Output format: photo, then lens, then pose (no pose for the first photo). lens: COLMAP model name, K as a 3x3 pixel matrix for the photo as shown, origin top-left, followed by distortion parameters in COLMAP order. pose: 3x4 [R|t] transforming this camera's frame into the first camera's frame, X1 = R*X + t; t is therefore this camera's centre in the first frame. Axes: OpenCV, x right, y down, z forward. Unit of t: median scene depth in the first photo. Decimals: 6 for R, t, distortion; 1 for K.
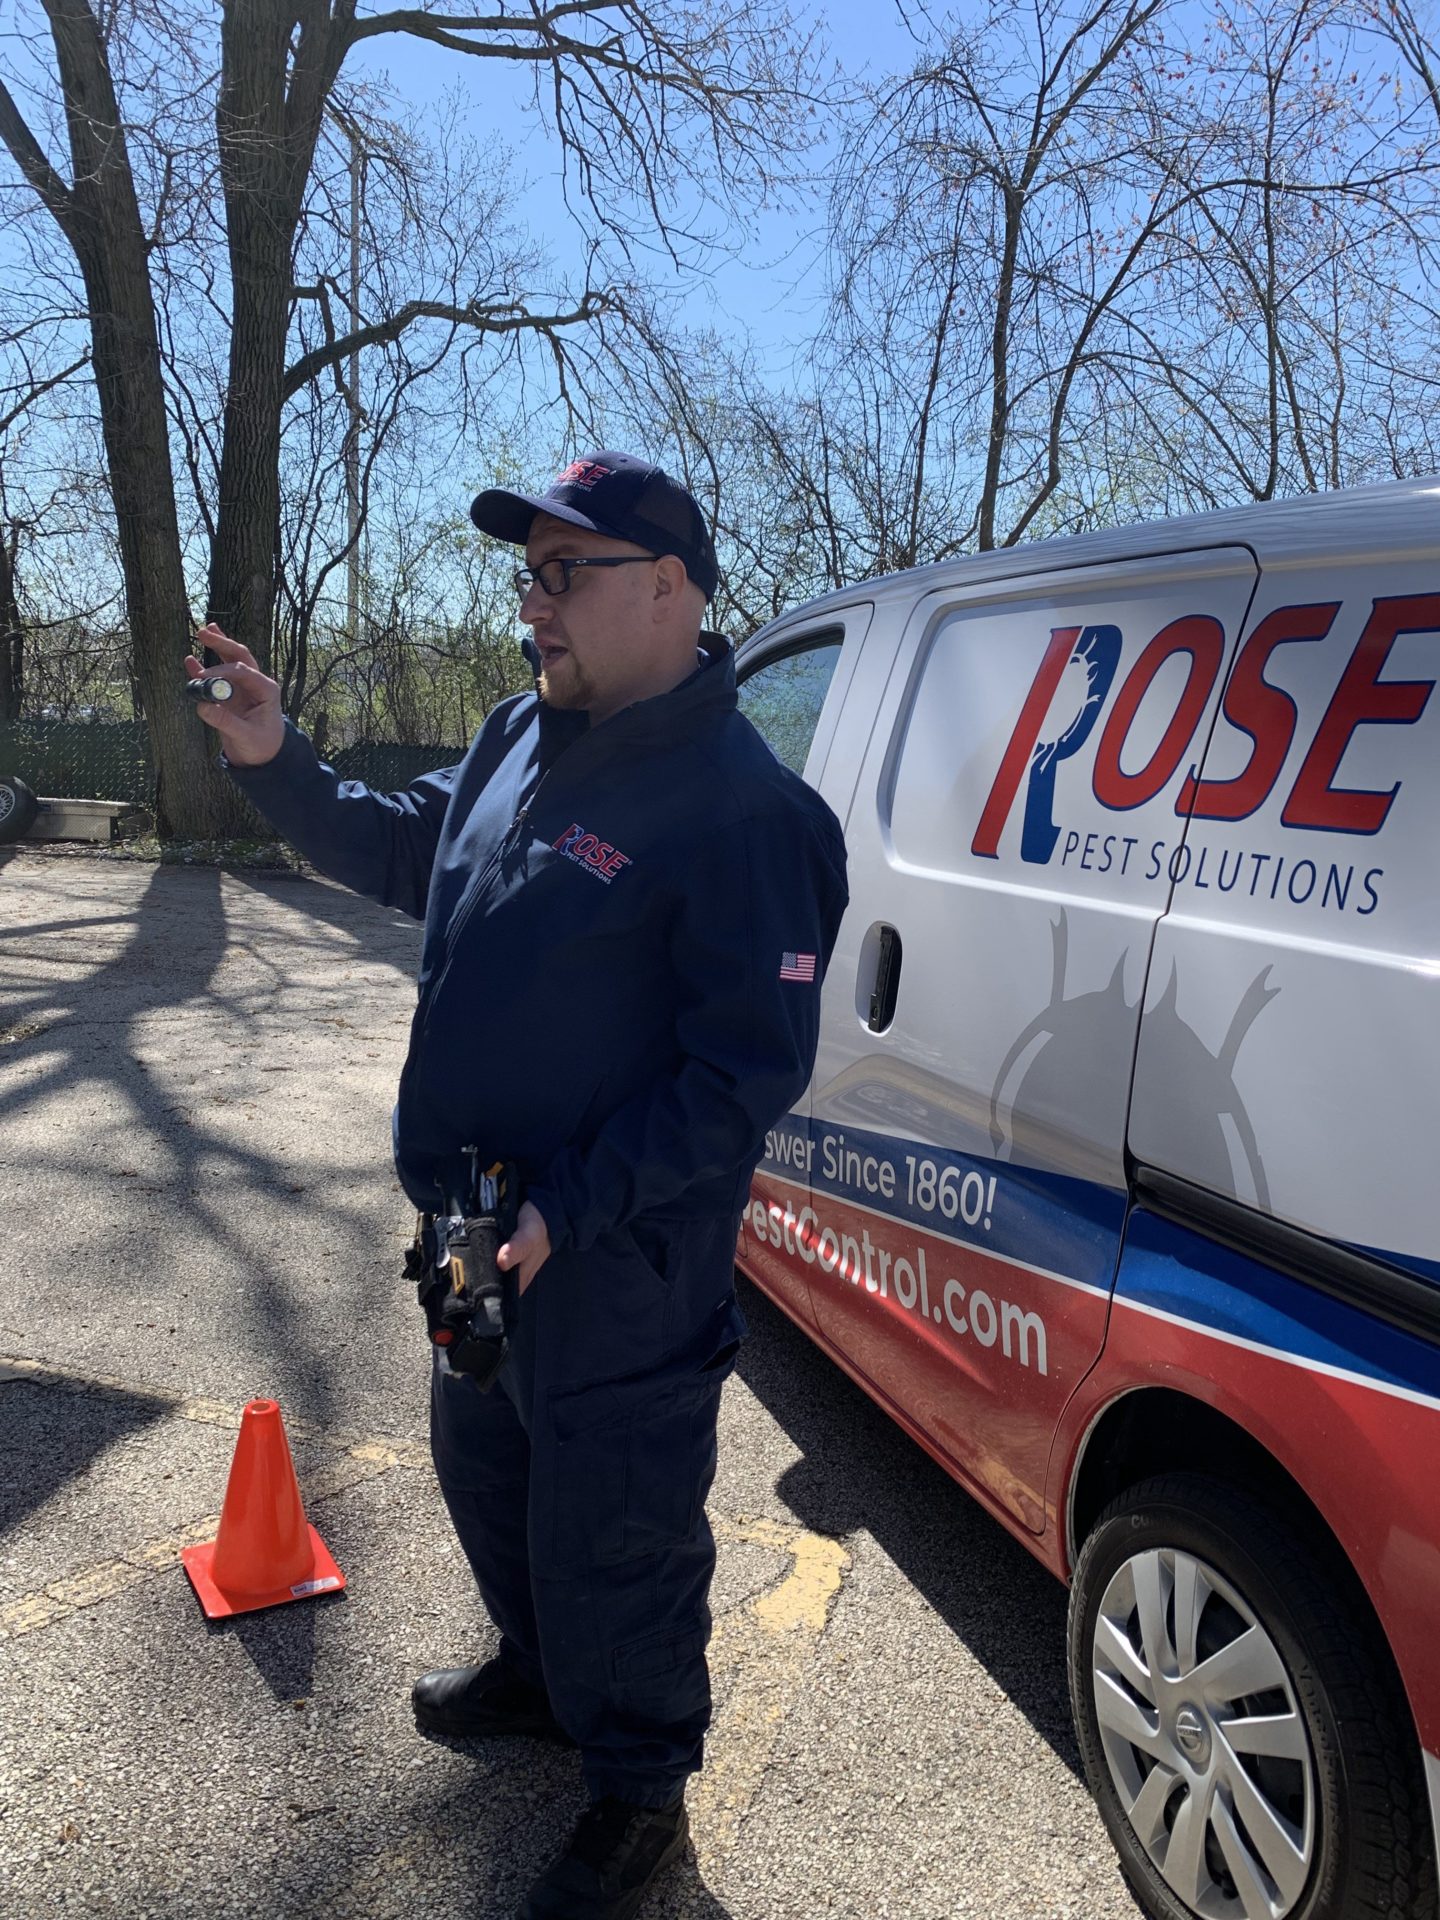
lens RADIAL K [[1536.6, 0, 727.3], [0, 1536.6, 966.8], [0, 0, 1]] dist [0.026006, -0.025415]
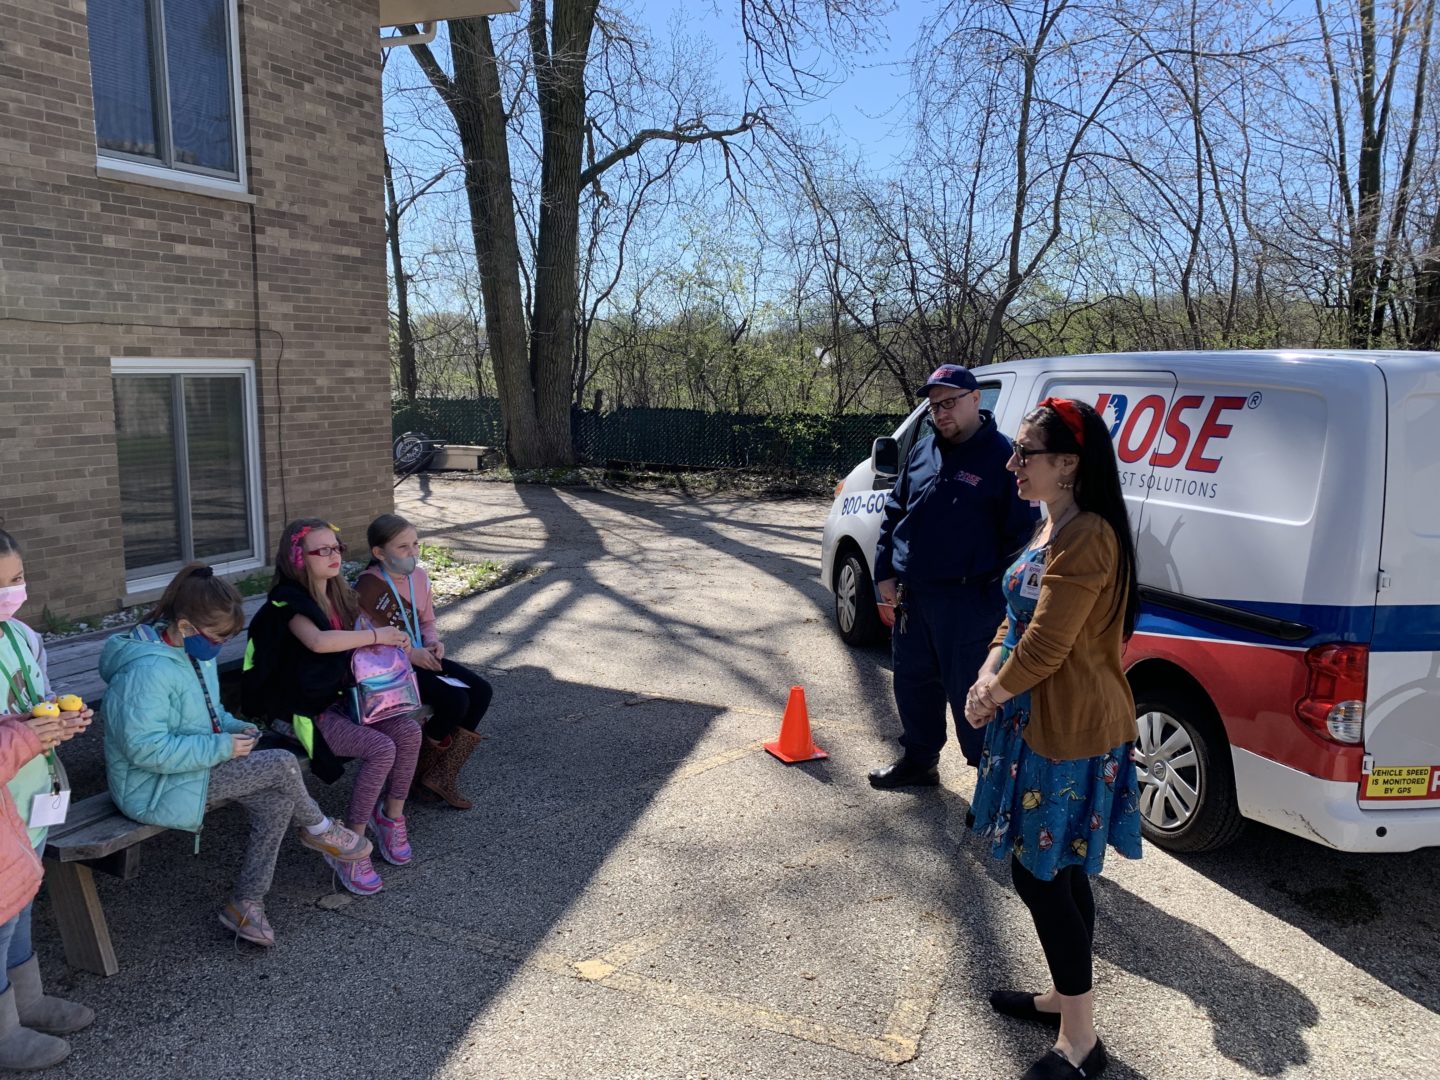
lens RADIAL K [[1096.5, 0, 710.4], [0, 1096.5, 537.9], [0, 0, 1]] dist [-0.003941, 0.002495]
pose [[0.995925, -0.012703, -0.089287, -0.048062], [0.011789, 0.999873, -0.010760, 0.006973], [0.089413, 0.009664, 0.995948, -0.155146]]
